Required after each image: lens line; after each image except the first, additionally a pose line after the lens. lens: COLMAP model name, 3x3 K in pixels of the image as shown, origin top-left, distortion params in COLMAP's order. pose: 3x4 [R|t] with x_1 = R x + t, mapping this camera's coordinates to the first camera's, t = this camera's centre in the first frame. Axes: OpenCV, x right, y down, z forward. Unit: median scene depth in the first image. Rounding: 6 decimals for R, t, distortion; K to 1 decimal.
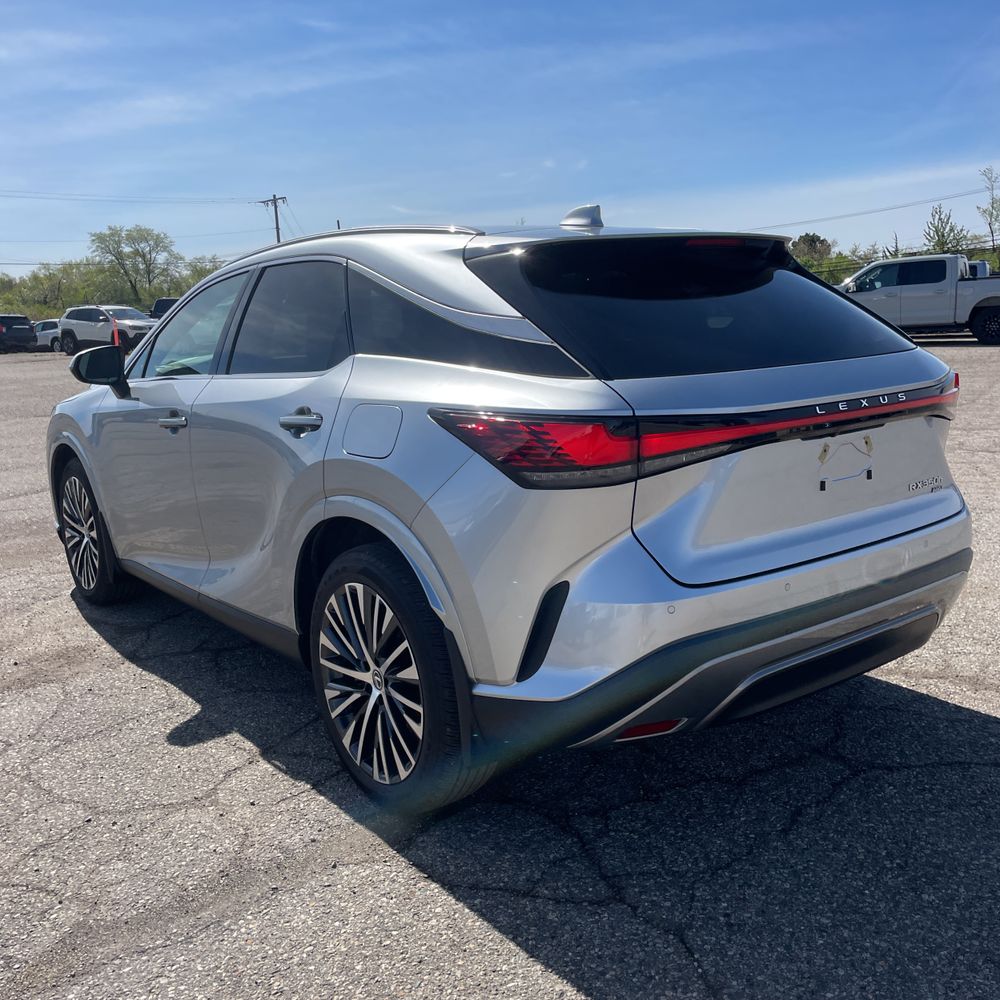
lens RADIAL K [[1020.5, 0, 495.3], [0, 1020.5, 494.8], [0, 0, 1]] dist [0.027680, 0.000000]
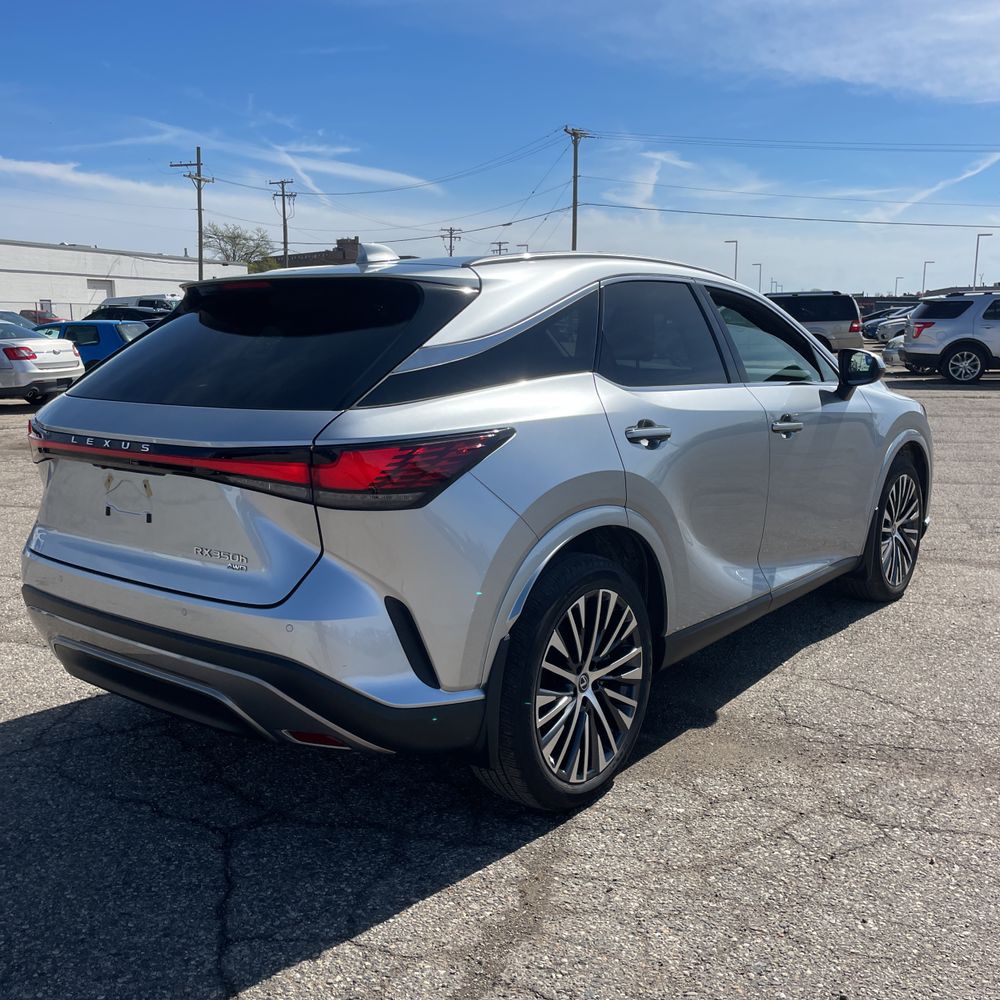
lens RADIAL K [[1020.5, 0, 515.6], [0, 1020.5, 494.2], [0, 0, 1]] dist [0.027680, 0.000000]
pose [[0.223466, 0.189891, -0.956036, 1.222370], [-0.162201, 0.974408, 0.155627, -0.224882], [0.961121, 0.120292, 0.248548, 0.943809]]
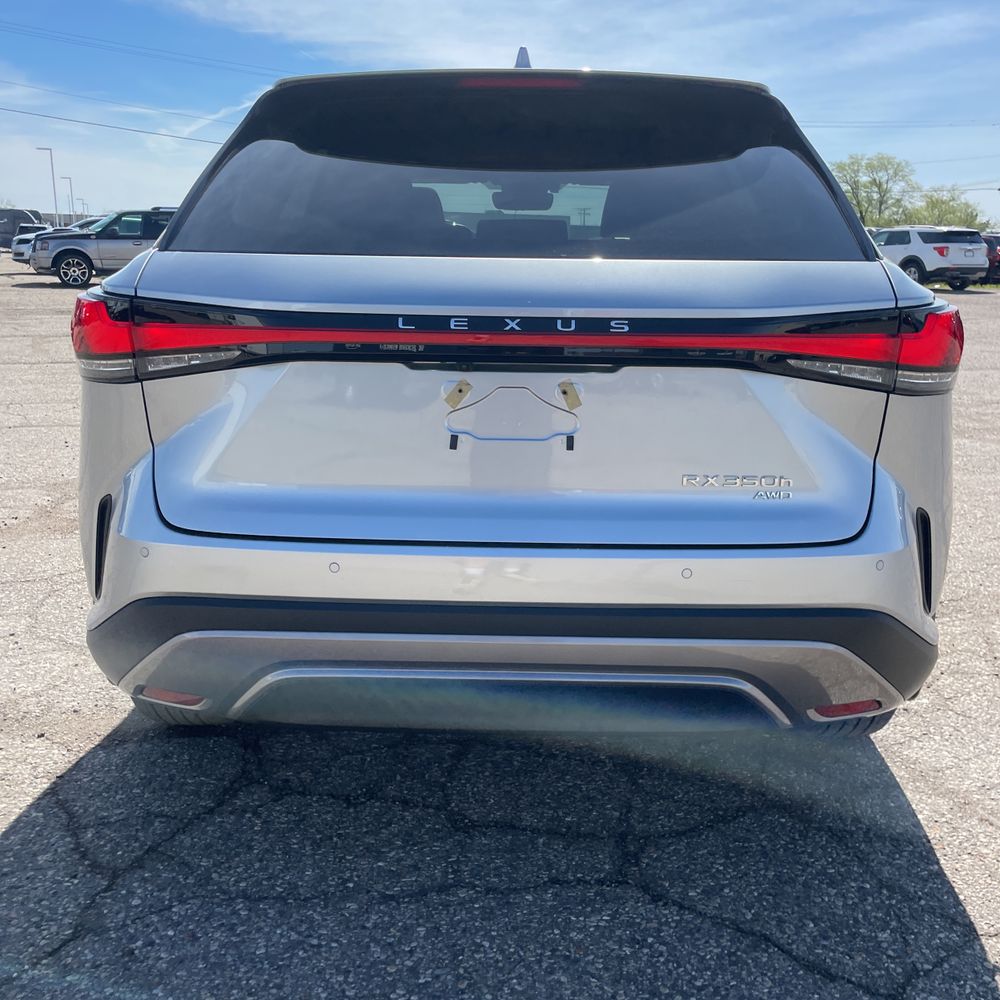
lens RADIAL K [[1020.5, 0, 529.0], [0, 1020.5, 506.8], [0, 0, 1]] dist [0.027680, 0.000000]
pose [[0.778839, 0.199323, -0.594710, 0.636022], [-0.156381, 0.979928, 0.123634, -0.048256], [0.607416, -0.003290, 0.794377, 0.405354]]
